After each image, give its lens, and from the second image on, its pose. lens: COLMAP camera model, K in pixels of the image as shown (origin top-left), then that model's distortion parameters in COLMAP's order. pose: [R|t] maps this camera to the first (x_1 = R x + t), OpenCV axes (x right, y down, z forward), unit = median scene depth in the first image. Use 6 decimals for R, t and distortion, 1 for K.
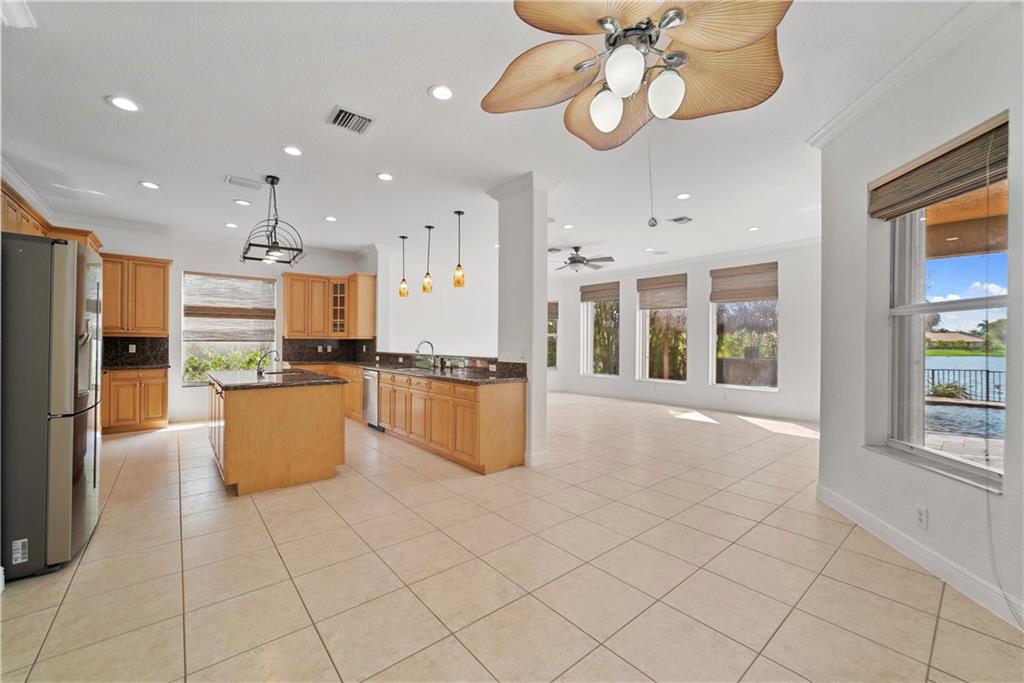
lens RADIAL K [[410.9, 0, 509.1], [0, 410.9, 343.2], [0, 0, 1]] dist [-0.008420, 0.000312]
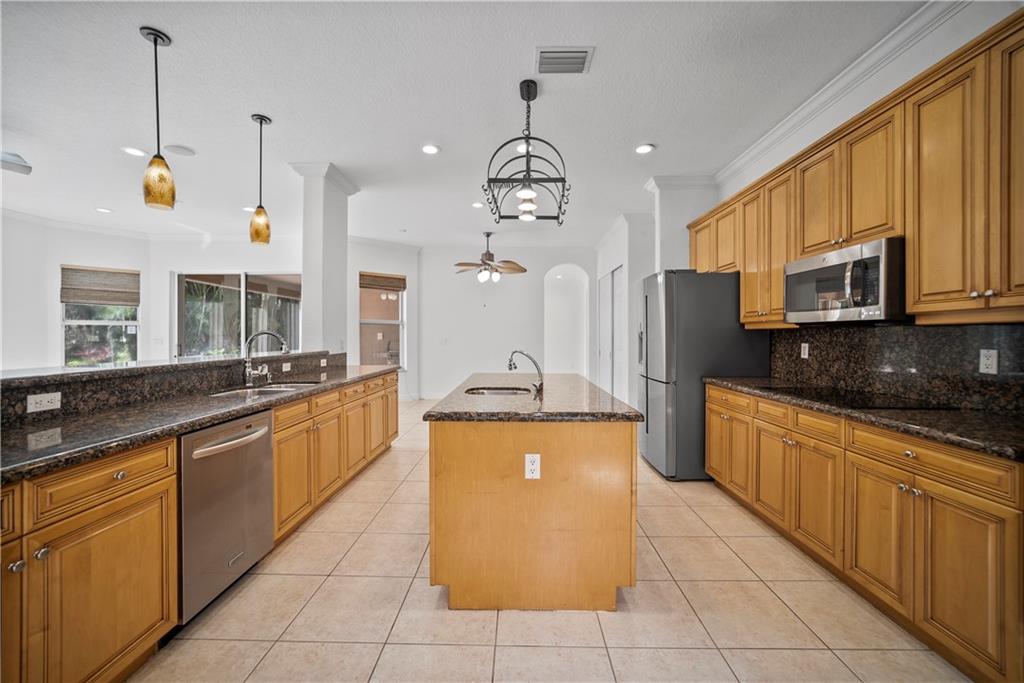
lens RADIAL K [[403.6, 0, 513.1], [0, 403.6, 334.5], [0, 0, 1]] dist [-0.008503, 0.000539]
pose [[-0.758146, -0.006396, 0.652054, -0.664016], [-0.004466, 0.999979, 0.004616, -0.004738], [-0.652070, 0.000588, -0.758158, 1.014309]]
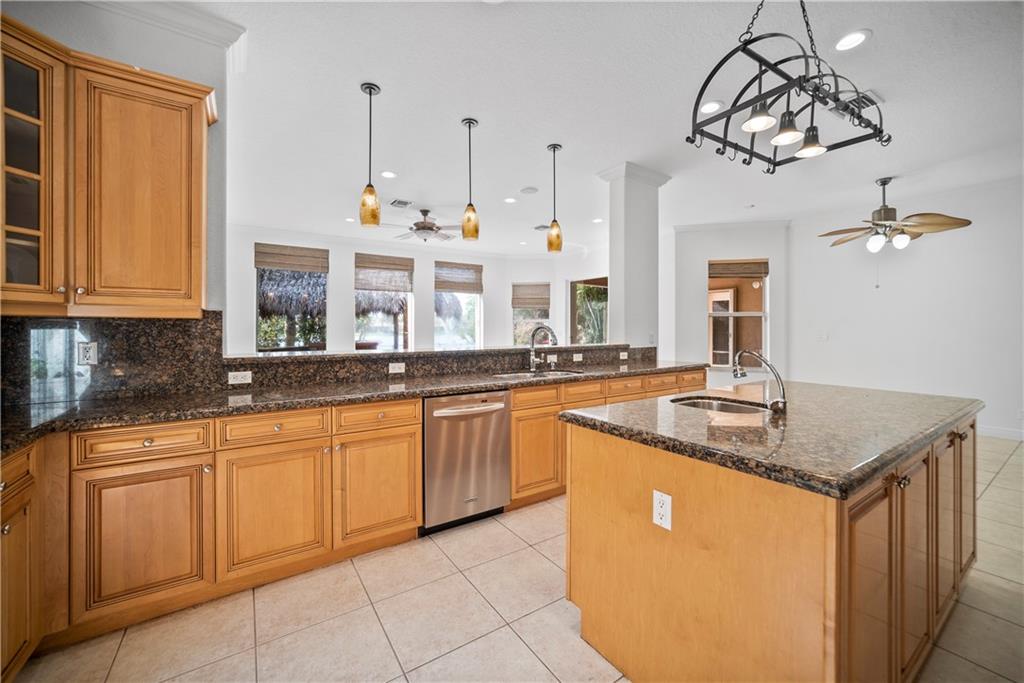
lens RADIAL K [[408.0, 0, 515.1], [0, 408.0, 327.5], [0, 0, 1]] dist [-0.008269, 0.000187]
pose [[0.094340, -0.004026, 0.995532, -0.705162], [0.001835, 0.999991, 0.003870, -0.005017], [-0.995538, 0.001461, 0.094346, 0.842777]]
